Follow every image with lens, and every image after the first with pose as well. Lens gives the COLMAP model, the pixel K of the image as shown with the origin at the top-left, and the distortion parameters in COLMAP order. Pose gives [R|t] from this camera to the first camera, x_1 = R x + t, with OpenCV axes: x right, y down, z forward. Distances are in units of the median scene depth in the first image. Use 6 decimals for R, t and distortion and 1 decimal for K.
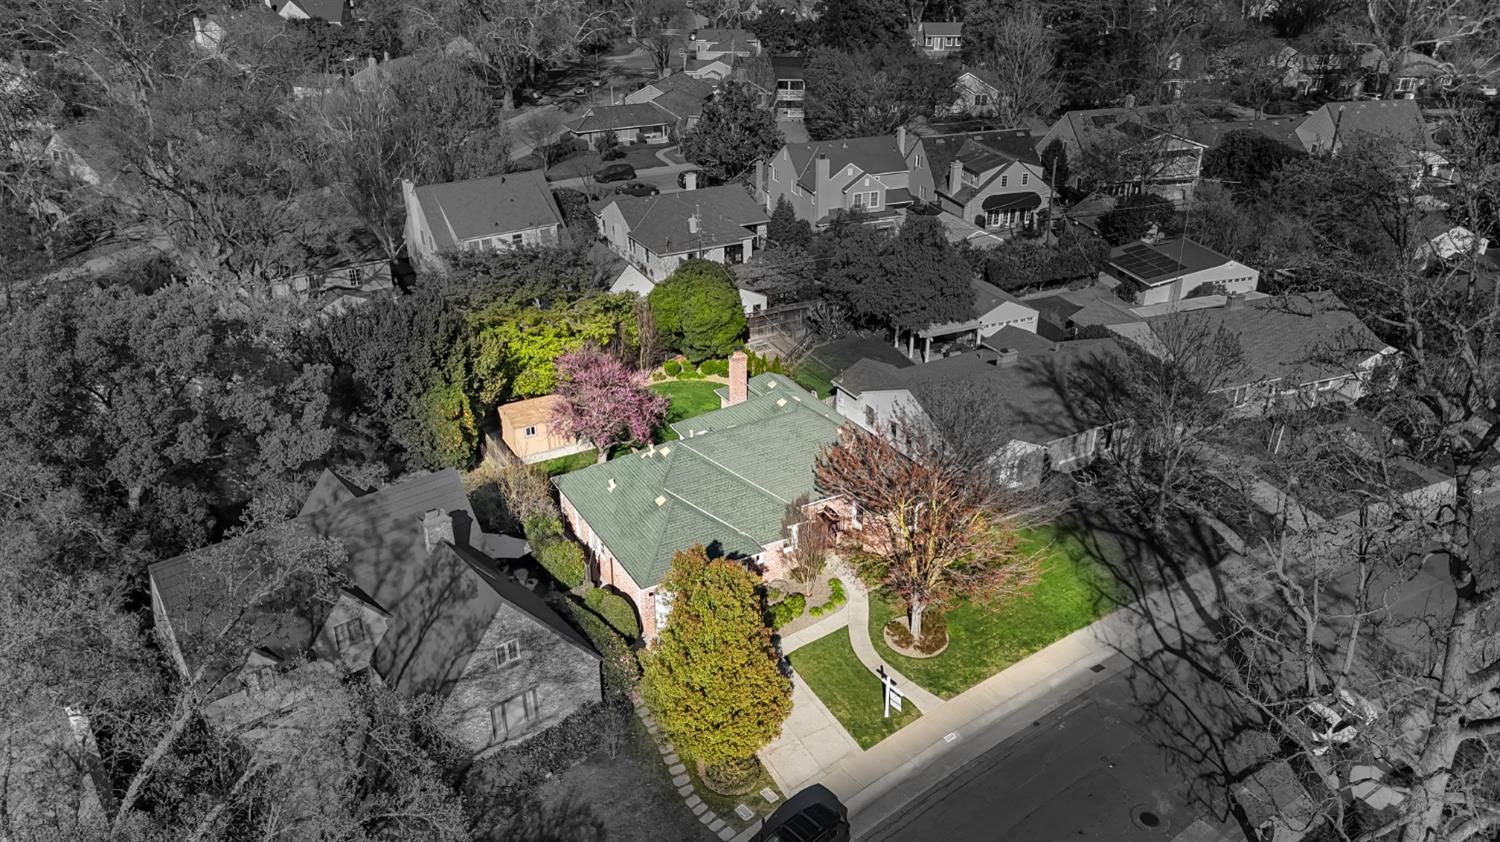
lens RADIAL K [[1102.2, 0, 749.2], [0, 1102.2, 429.9], [0, 0, 1]] dist [0.080300, -0.060390]
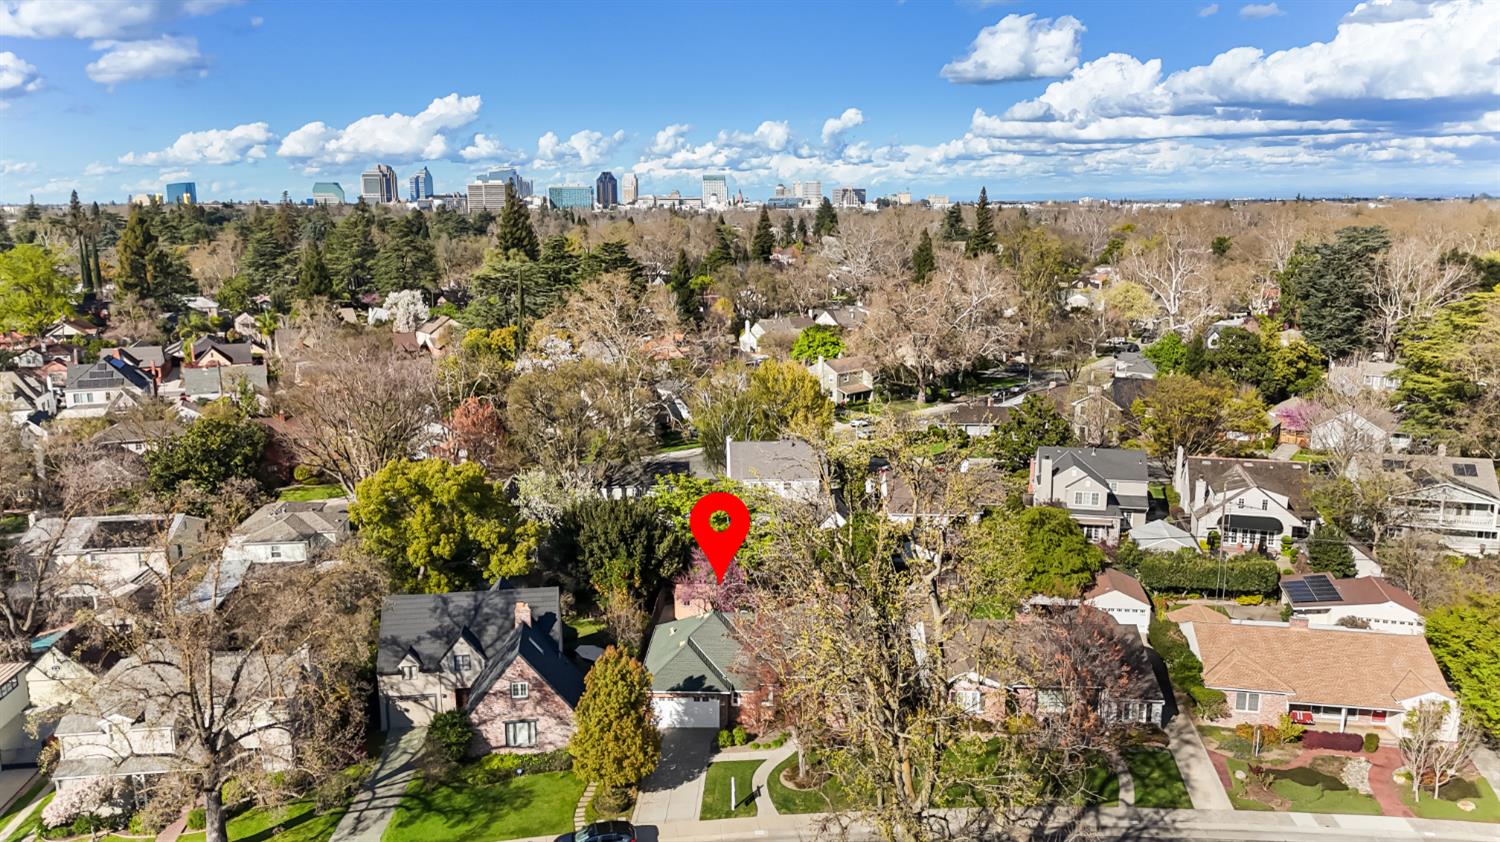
lens RADIAL K [[1102.2, 0, 749.2], [0, 1102.2, 429.9], [0, 0, 1]] dist [0.080300, -0.060390]
pose [[0.860445, 0.108219, -0.497919, 0.559184], [-0.233203, 0.952475, -0.195980, 0.049280], [0.453046, 0.284746, 0.844789, -0.235312]]
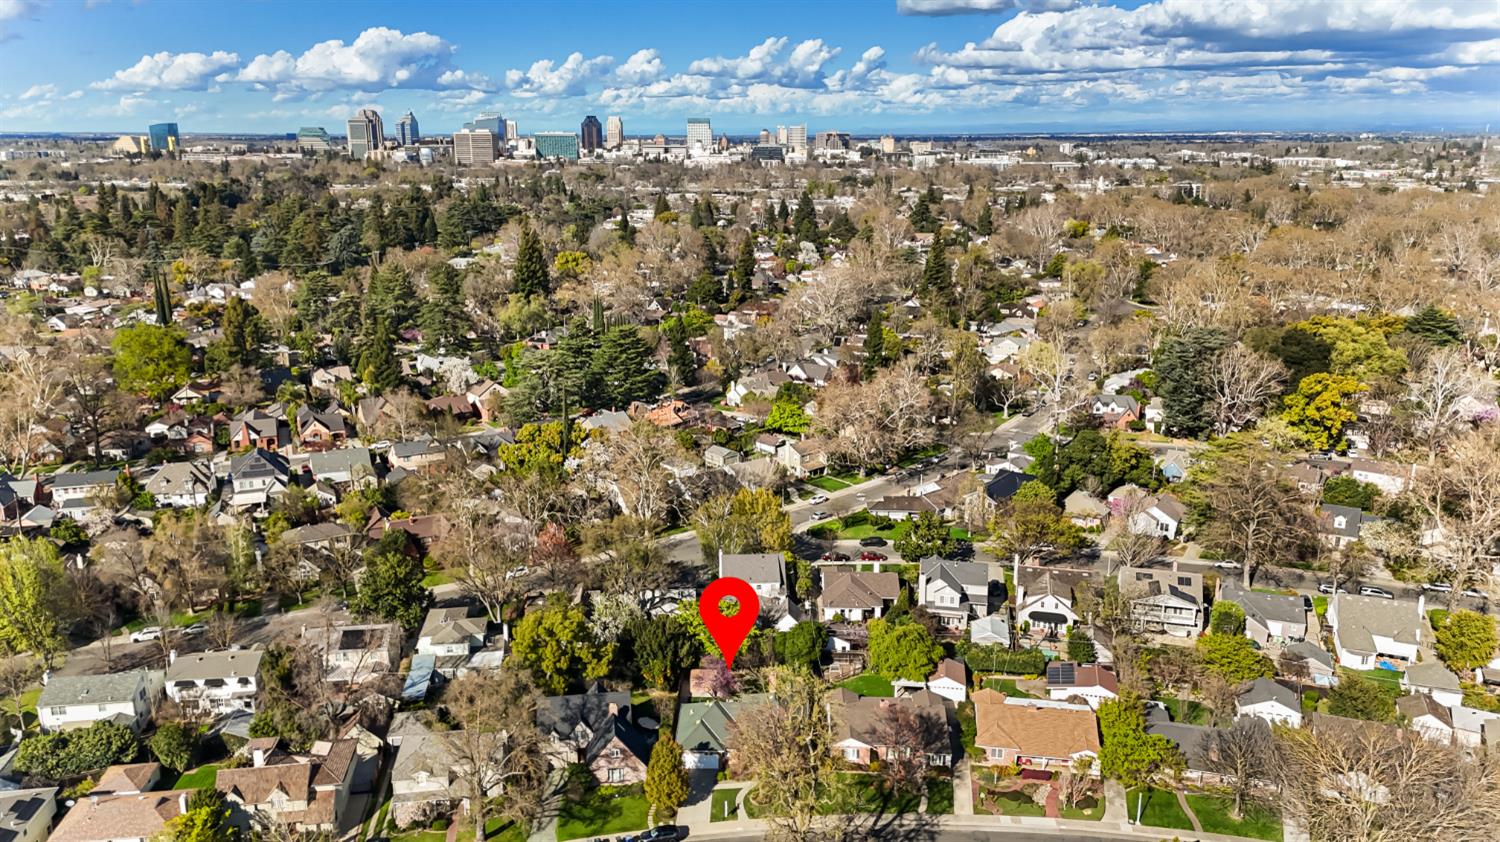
lens RADIAL K [[1102.2, 0, 749.2], [0, 1102.2, 429.9], [0, 0, 1]] dist [0.080300, -0.060390]
pose [[0.867036, 0.138650, -0.478566, 0.988386], [-0.231993, 0.962372, -0.141492, -0.216952], [0.440940, 0.233702, 0.866576, -1.188988]]
